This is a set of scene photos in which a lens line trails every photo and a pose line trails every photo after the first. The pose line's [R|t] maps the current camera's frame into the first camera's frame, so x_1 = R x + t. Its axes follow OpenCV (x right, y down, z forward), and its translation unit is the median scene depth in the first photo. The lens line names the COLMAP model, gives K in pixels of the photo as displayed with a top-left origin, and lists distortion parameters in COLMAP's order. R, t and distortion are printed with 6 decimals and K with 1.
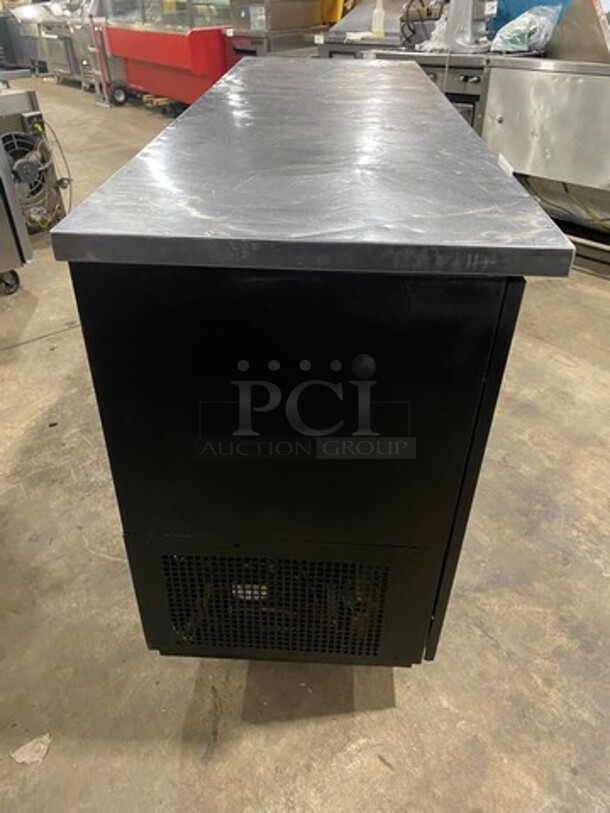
lens RADIAL K [[615.7, 0, 299.0], [0, 615.7, 410.8], [0, 0, 1]] dist [-0.012589, 0.018358]
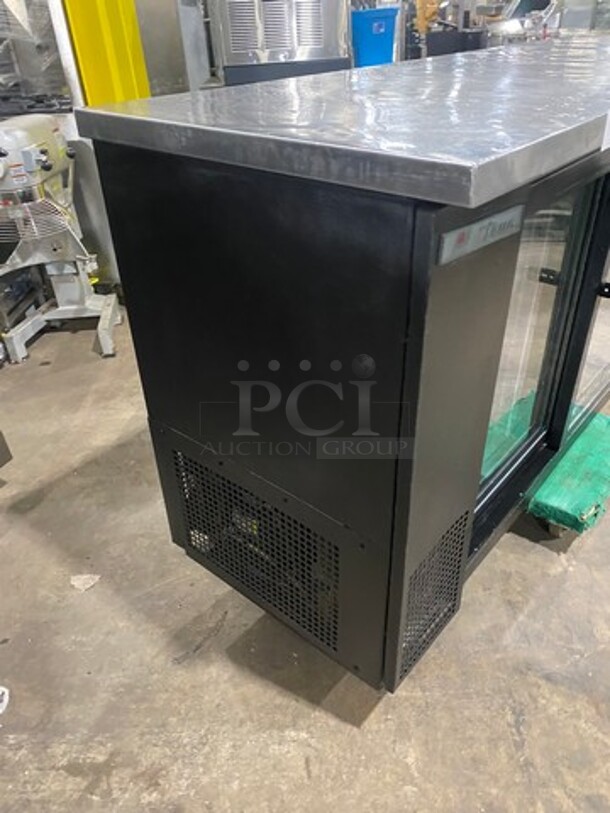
lens RADIAL K [[615.7, 0, 302.7], [0, 615.7, 403.8], [0, 0, 1]] dist [-0.012589, 0.018358]
pose [[0.796350, 0.309704, -0.519530, 0.423669], [-0.325540, 0.943401, 0.063387, 0.016048], [0.509756, 0.118649, 0.852098, 0.163326]]
